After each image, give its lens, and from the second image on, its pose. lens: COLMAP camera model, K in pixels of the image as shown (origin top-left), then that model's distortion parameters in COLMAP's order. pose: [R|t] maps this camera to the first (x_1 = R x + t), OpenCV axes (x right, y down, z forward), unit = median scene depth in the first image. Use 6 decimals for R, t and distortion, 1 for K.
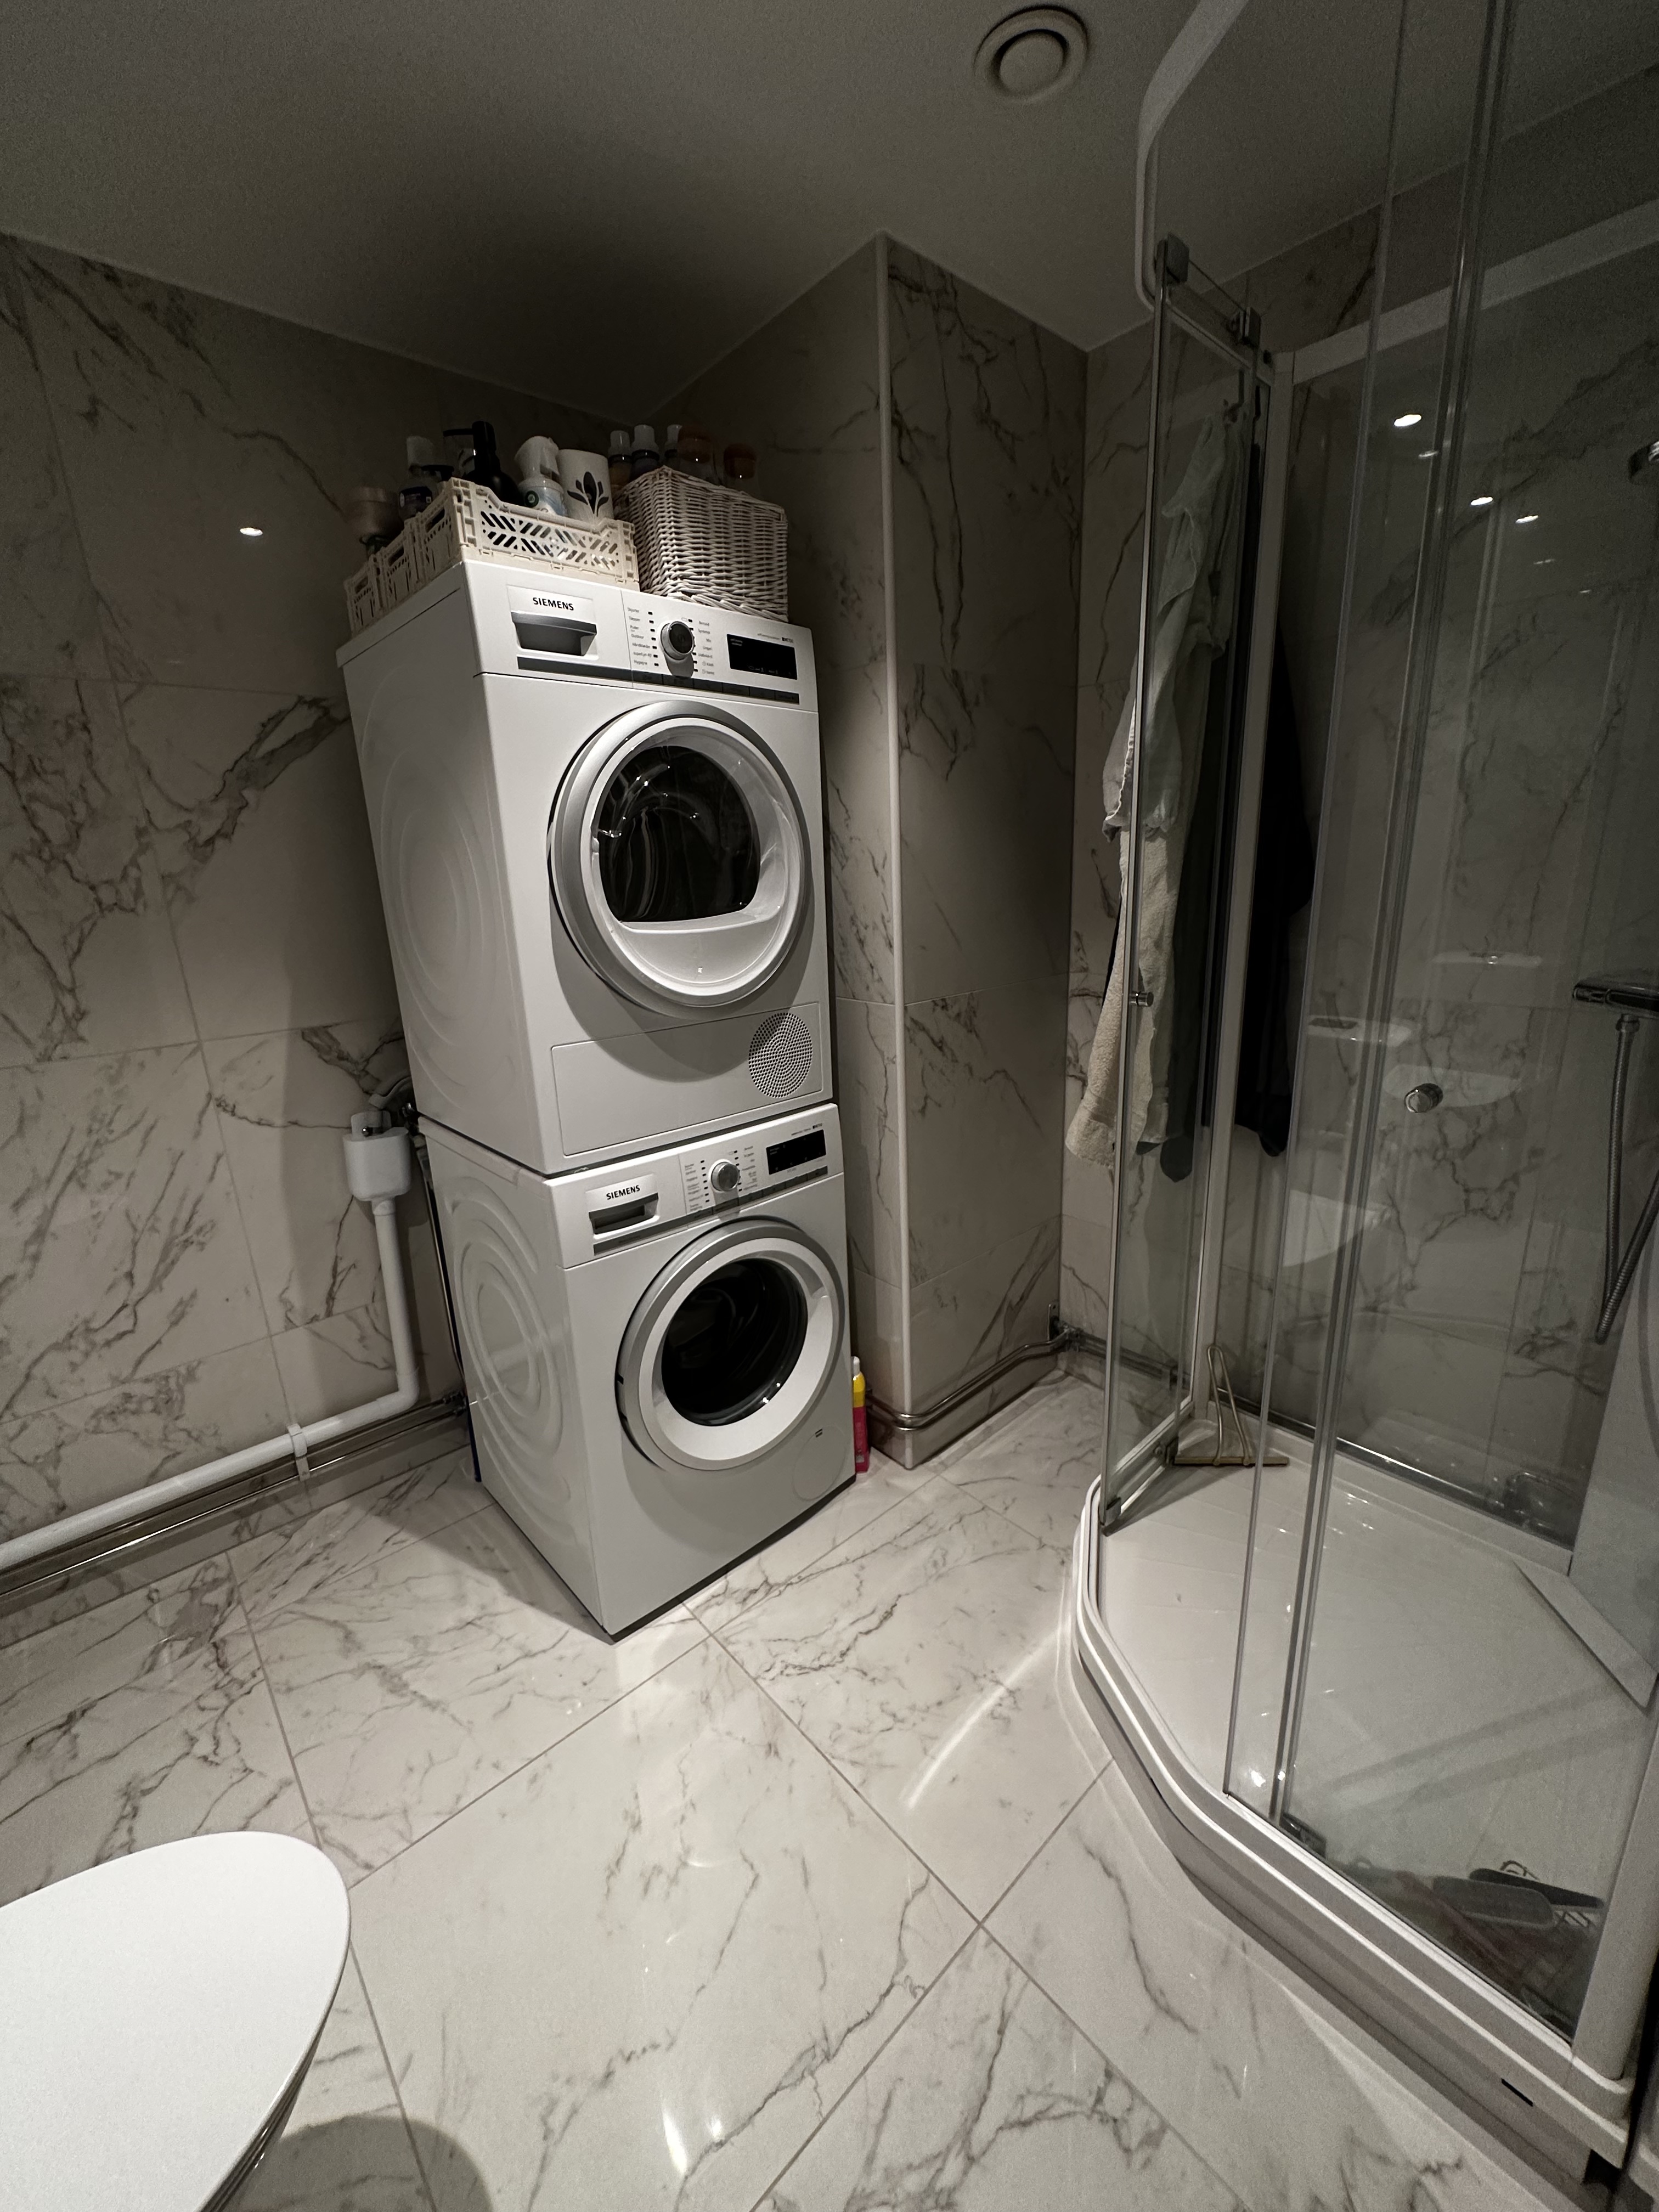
lens RADIAL K [[880.4, 0, 833.7], [0, 880.4, 1107.4], [0, 0, 1]] dist [0.003629, -0.000318]
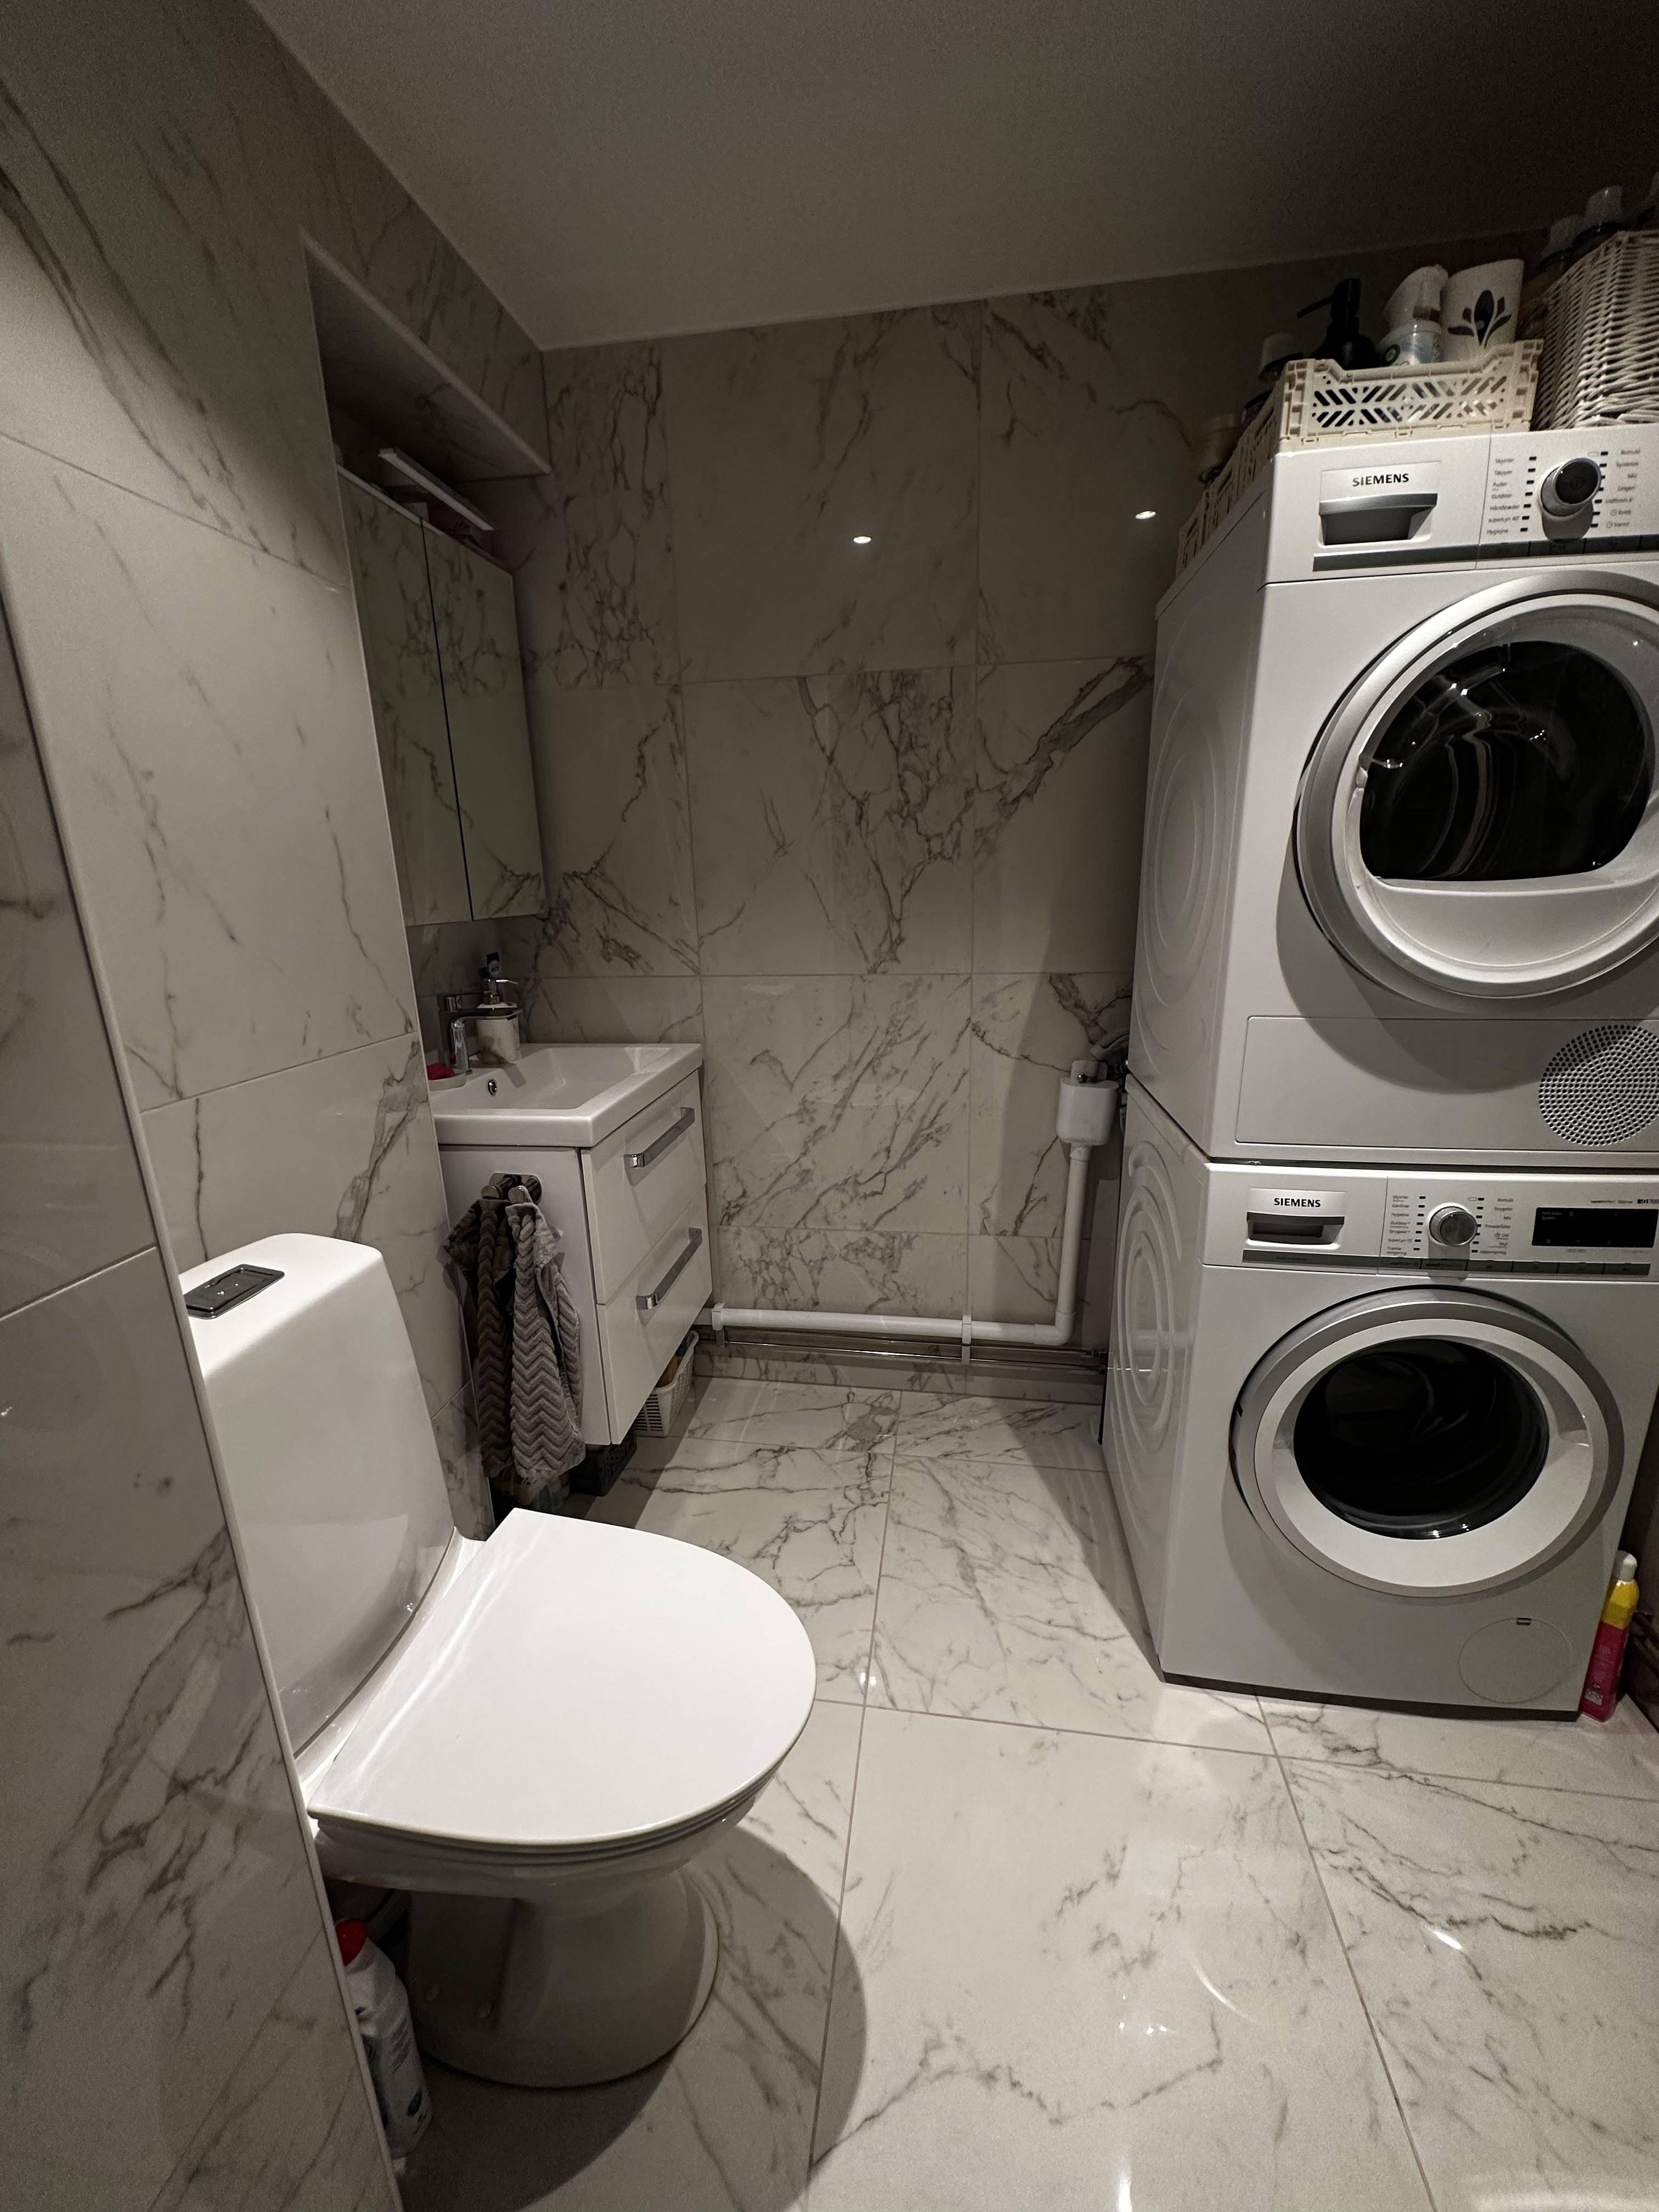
lens RADIAL K [[880.4, 0, 834.1], [0, 880.4, 1105.6], [0, 0, 1]] dist [0.003629, -0.000318]
pose [[0.641944, 0.221812, -0.733967, 0.067047], [-0.209335, 0.971577, 0.110531, 0.005939], [0.737622, 0.082690, 0.670131, 0.098385]]
